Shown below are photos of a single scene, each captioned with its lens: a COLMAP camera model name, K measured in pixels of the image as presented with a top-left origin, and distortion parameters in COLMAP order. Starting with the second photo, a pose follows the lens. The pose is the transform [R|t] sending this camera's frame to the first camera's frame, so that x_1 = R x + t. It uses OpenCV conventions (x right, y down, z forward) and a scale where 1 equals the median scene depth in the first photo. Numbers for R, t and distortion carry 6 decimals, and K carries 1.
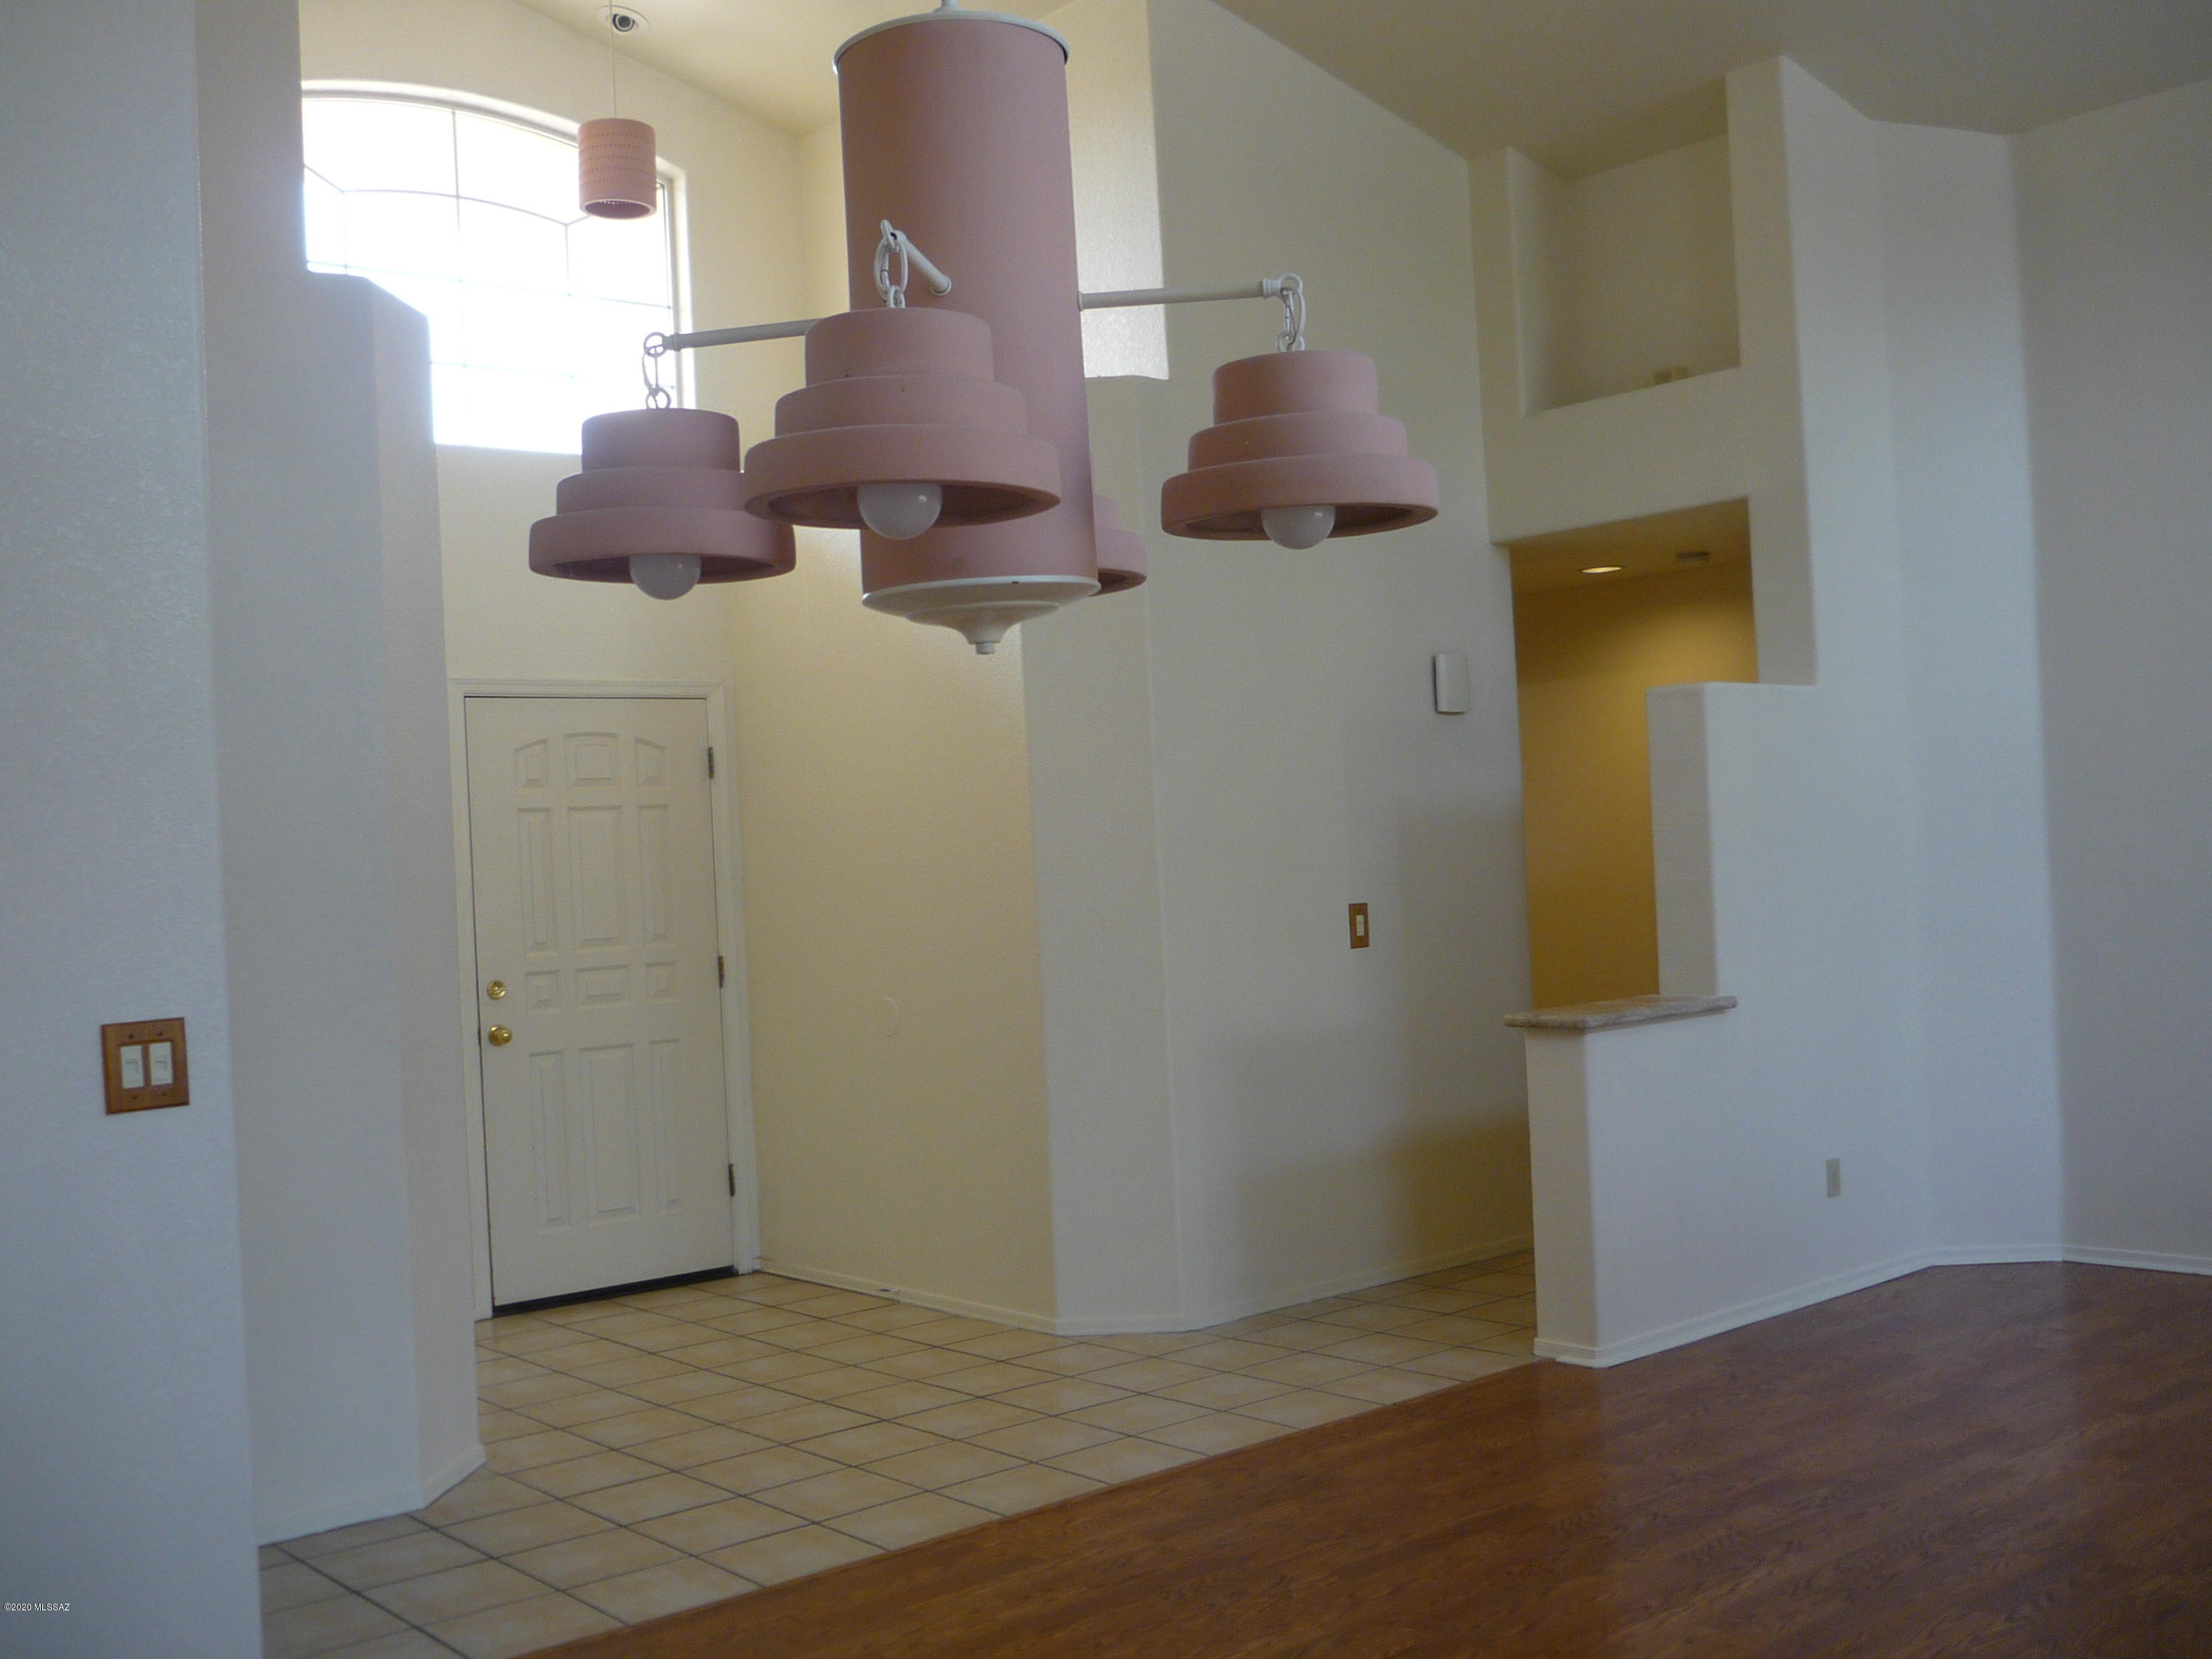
lens RADIAL K [[2228.0, 0, 1105.3], [0, 2228.0, 828.7], [0, 0, 1]] dist [-0.038213, 0.000000]
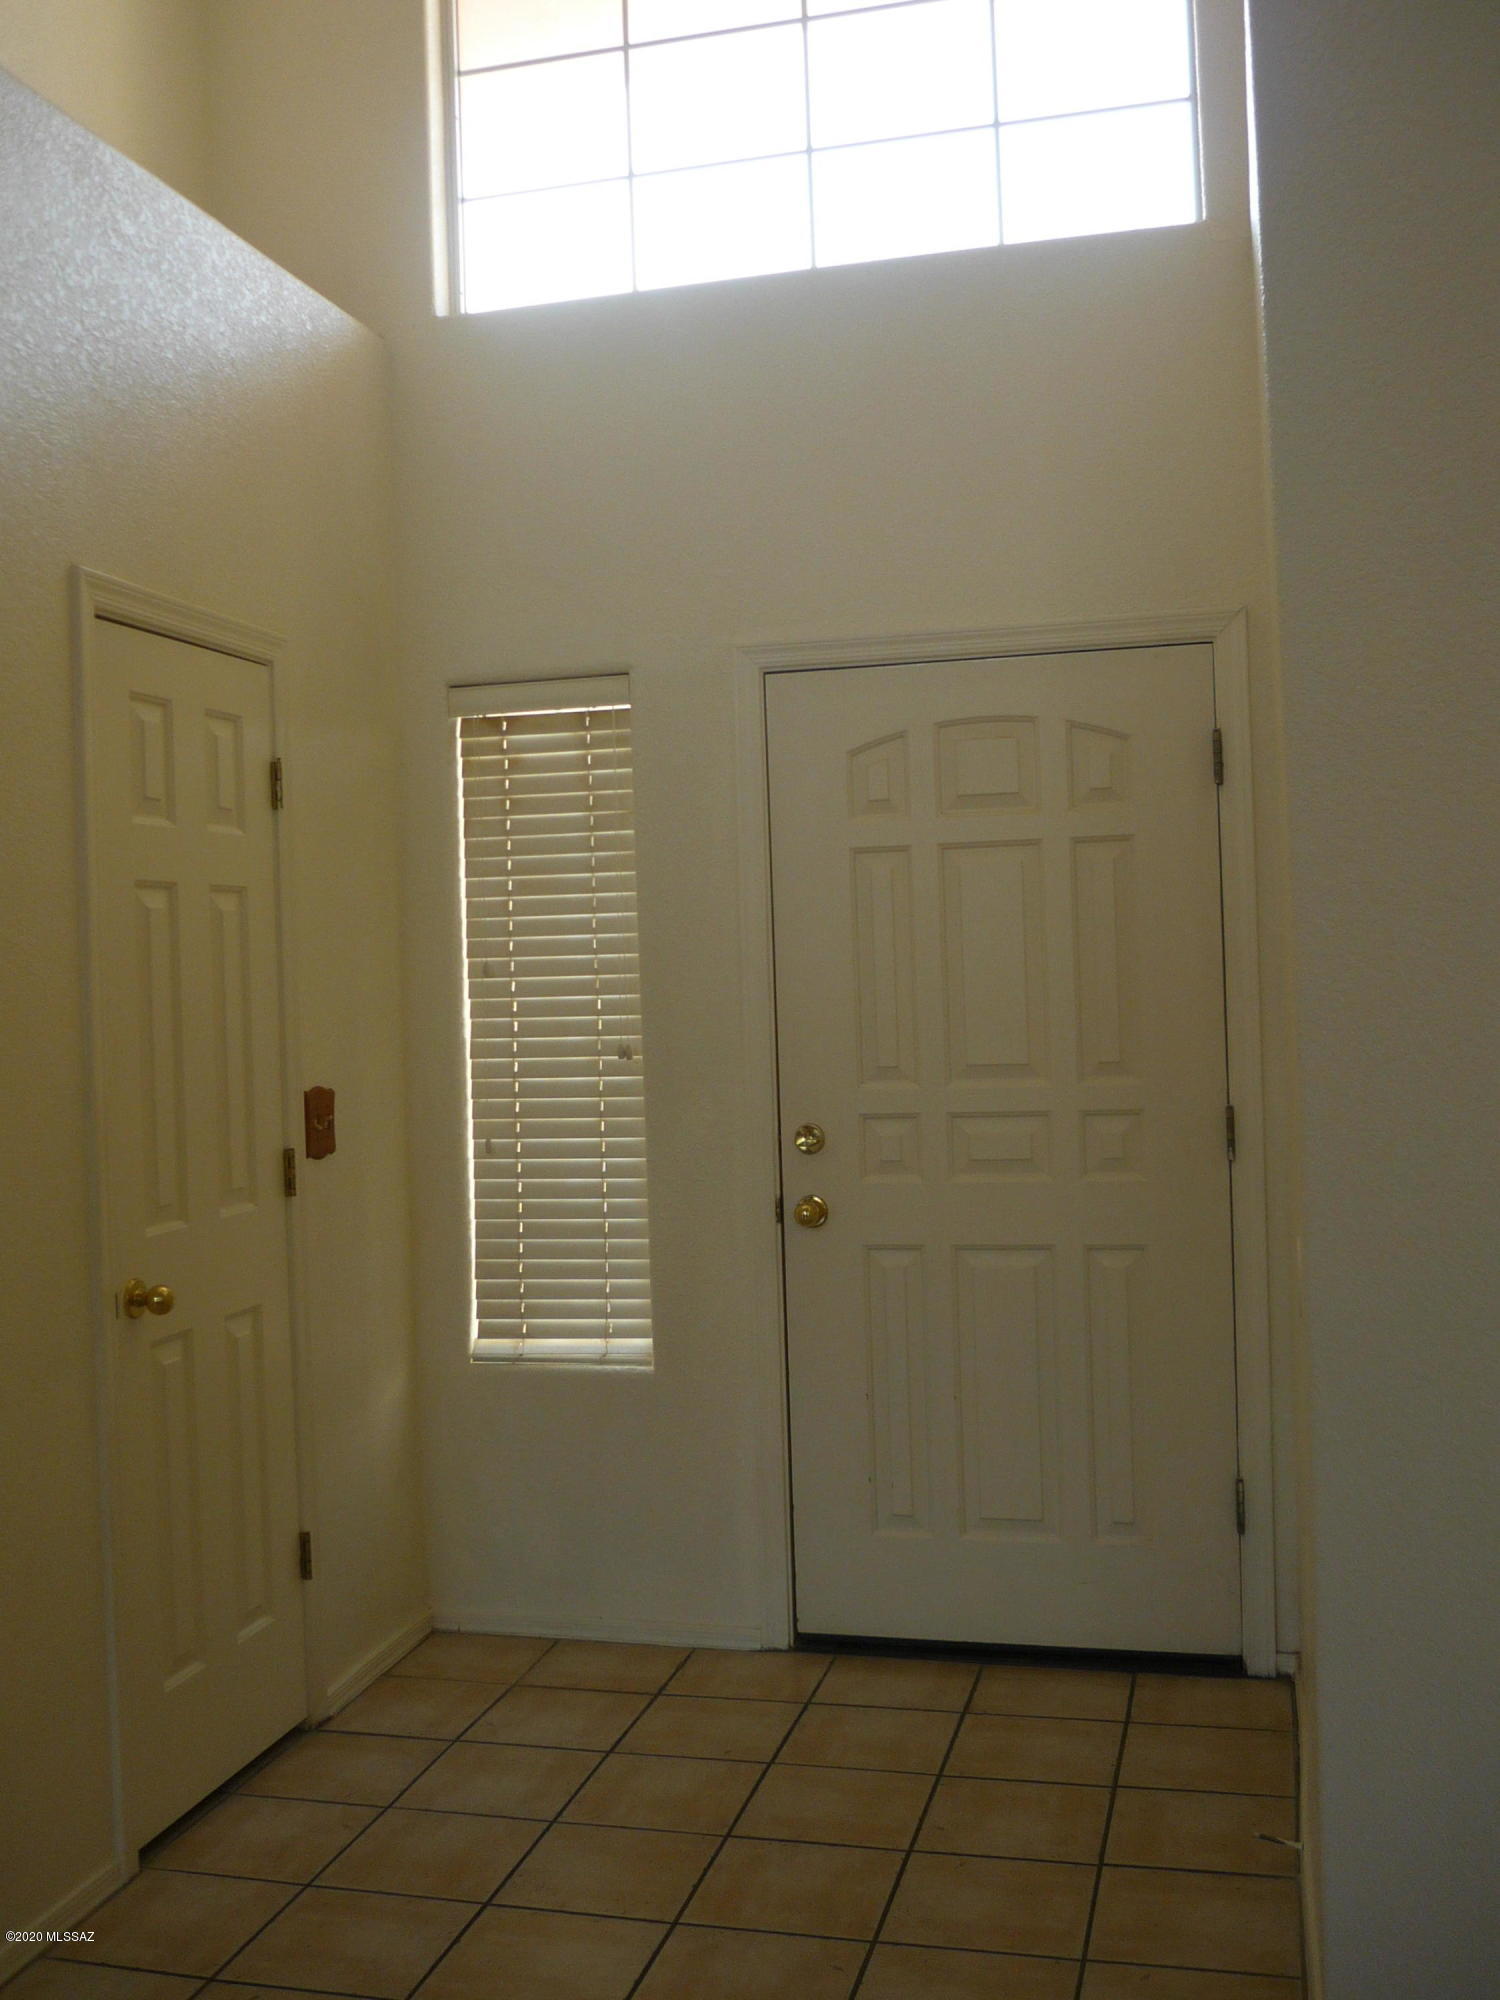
lens RADIAL K [[2014.4, 0, 752.8], [0, 2014.4, 1039.1], [0, 0, 1]] dist [-0.038213, 0.000000]
pose [[0.575761, 0.038152, -0.816727, 0.175433], [0.007613, 0.998617, 0.052016, 0.014266], [0.817582, -0.036167, 0.574675, 0.640690]]
